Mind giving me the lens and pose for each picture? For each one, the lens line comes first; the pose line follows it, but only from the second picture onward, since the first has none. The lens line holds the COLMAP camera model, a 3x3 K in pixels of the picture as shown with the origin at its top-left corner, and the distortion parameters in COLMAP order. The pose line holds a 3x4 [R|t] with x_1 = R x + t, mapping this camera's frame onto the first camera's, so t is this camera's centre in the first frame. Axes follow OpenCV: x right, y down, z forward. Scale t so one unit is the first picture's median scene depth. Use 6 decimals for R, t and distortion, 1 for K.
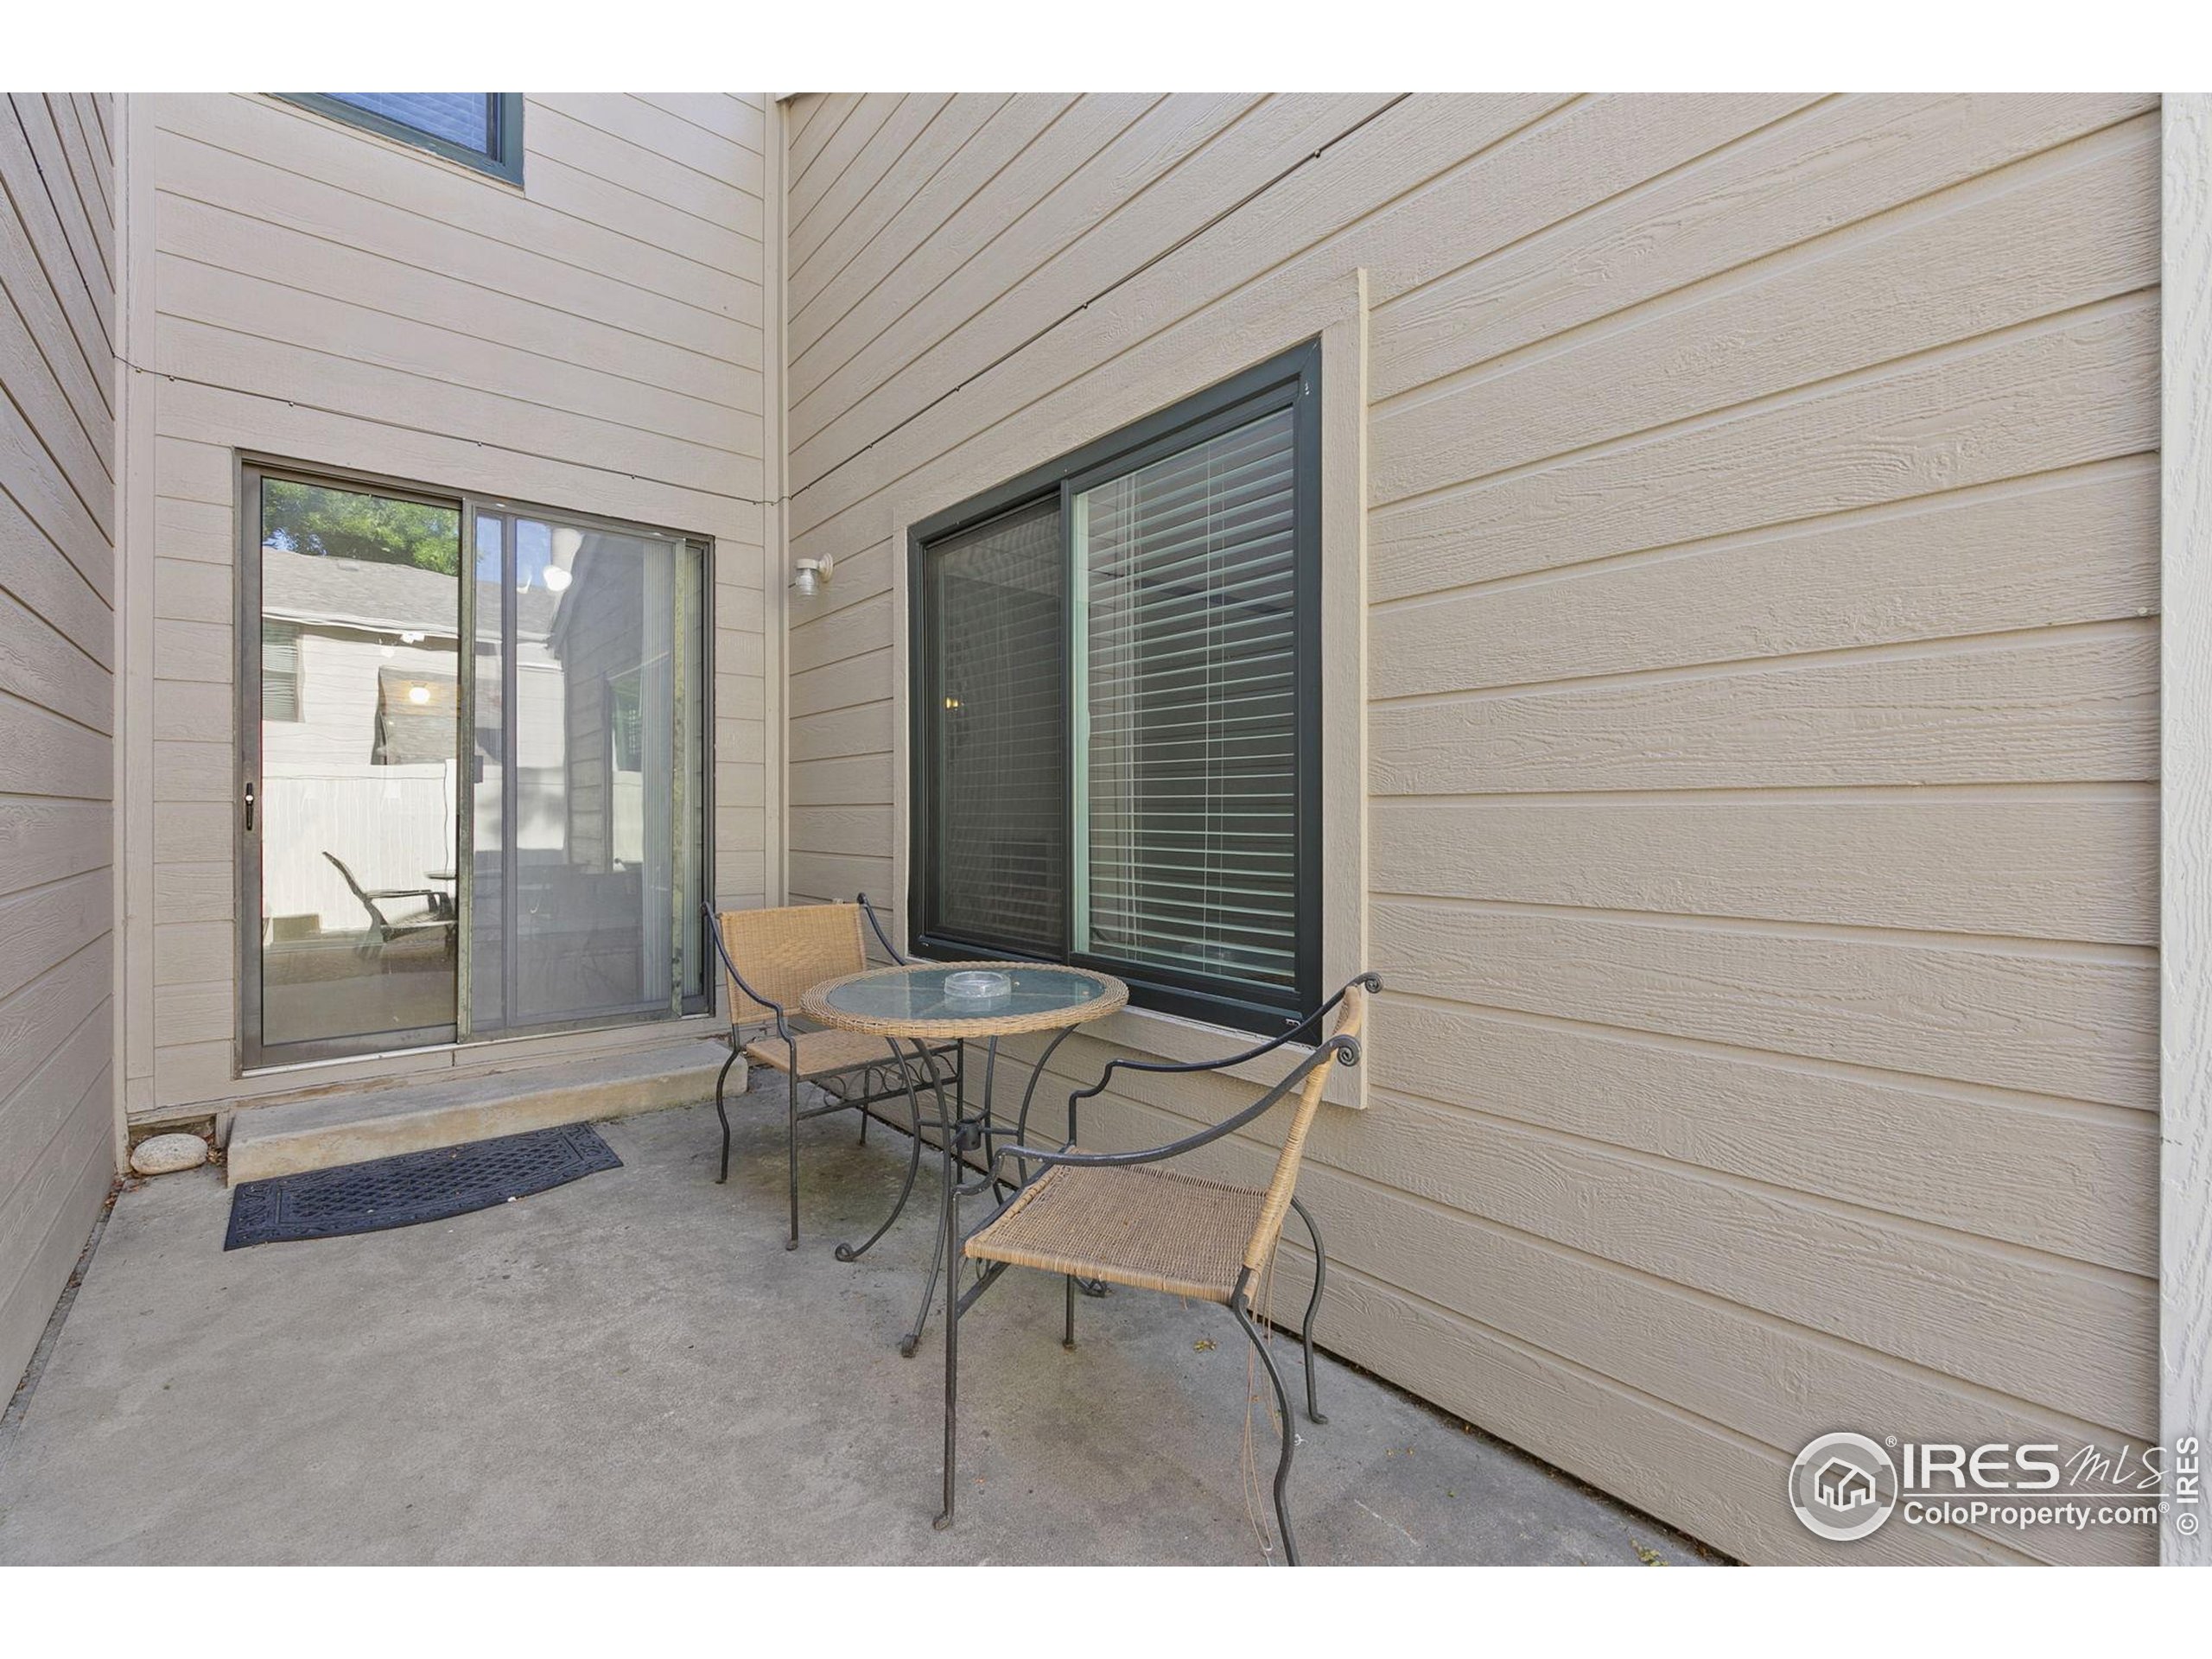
lens RADIAL K [[959.1, 0, 1104.9], [0, 959.1, 820.5], [0, 0, 1]] dist [0.003285, 0.002164]
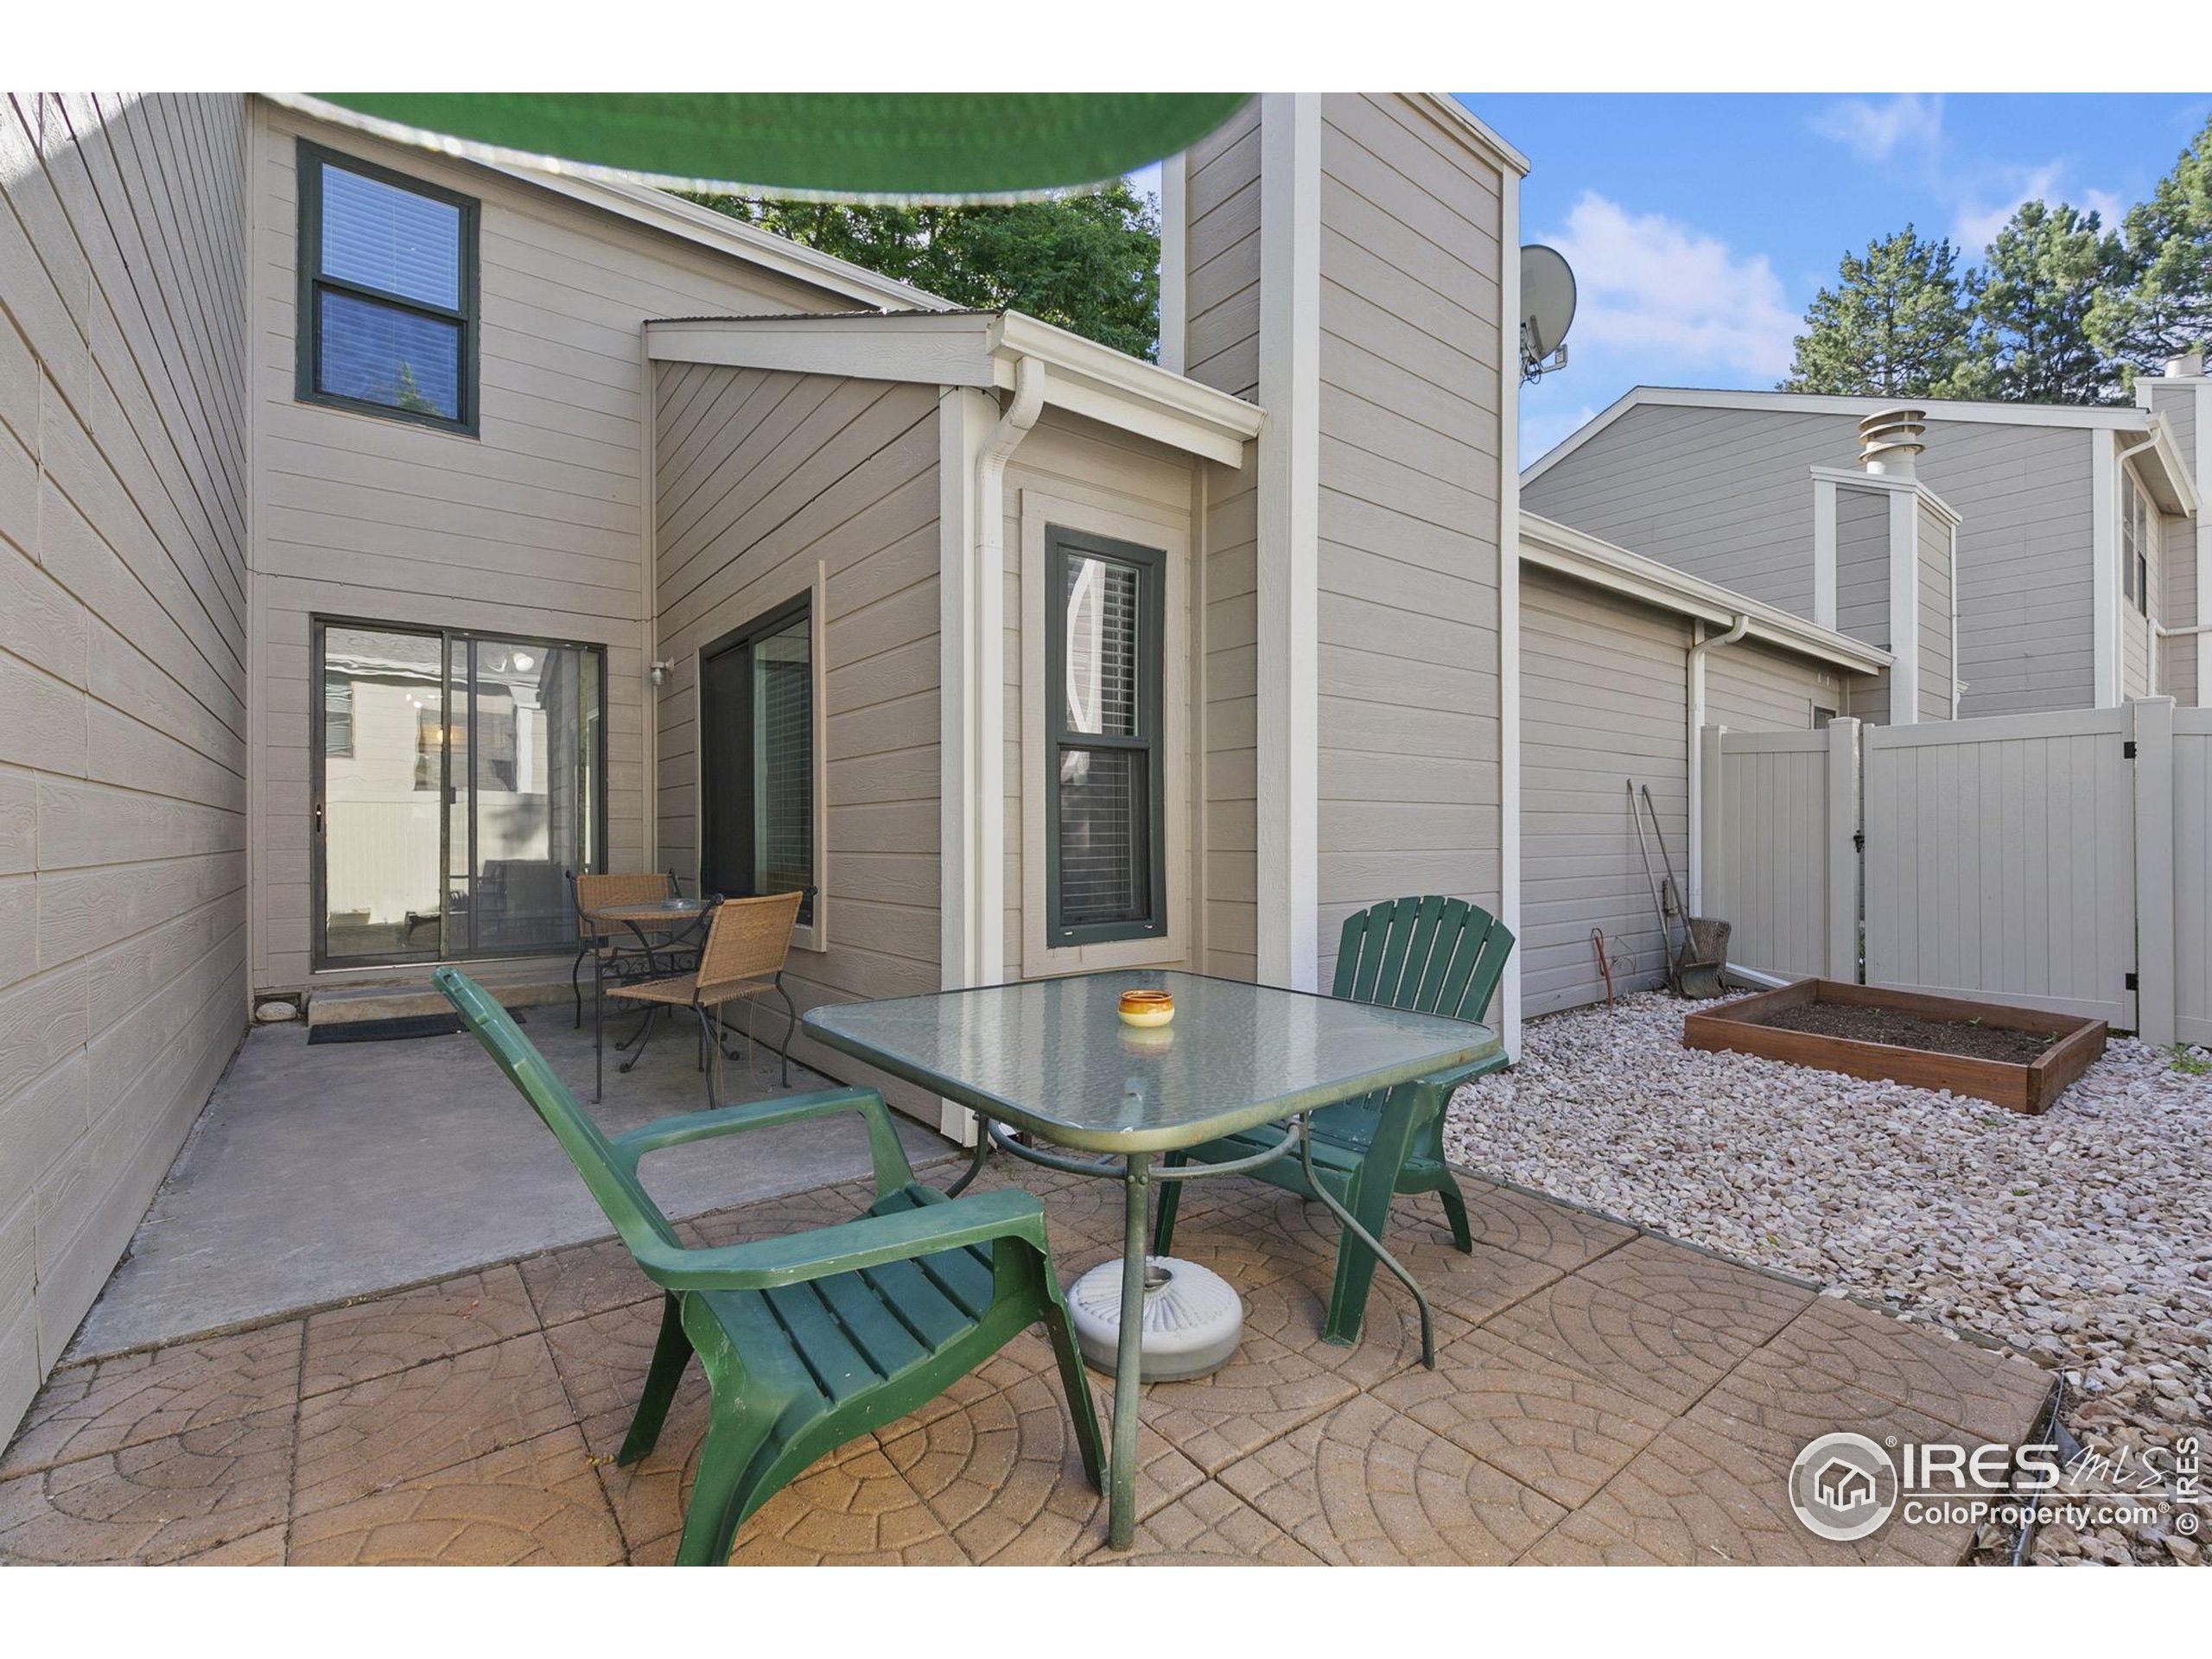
lens RADIAL K [[959.1, 0, 1108.0], [0, 959.1, 832.8], [0, 0, 1]] dist [0.003285, 0.002164]
pose [[0.999303, -0.006680, -0.036723, 0.580441], [0.006493, 0.999965, -0.005210, 0.029888], [0.036757, 0.004968, 0.999312, -0.661757]]
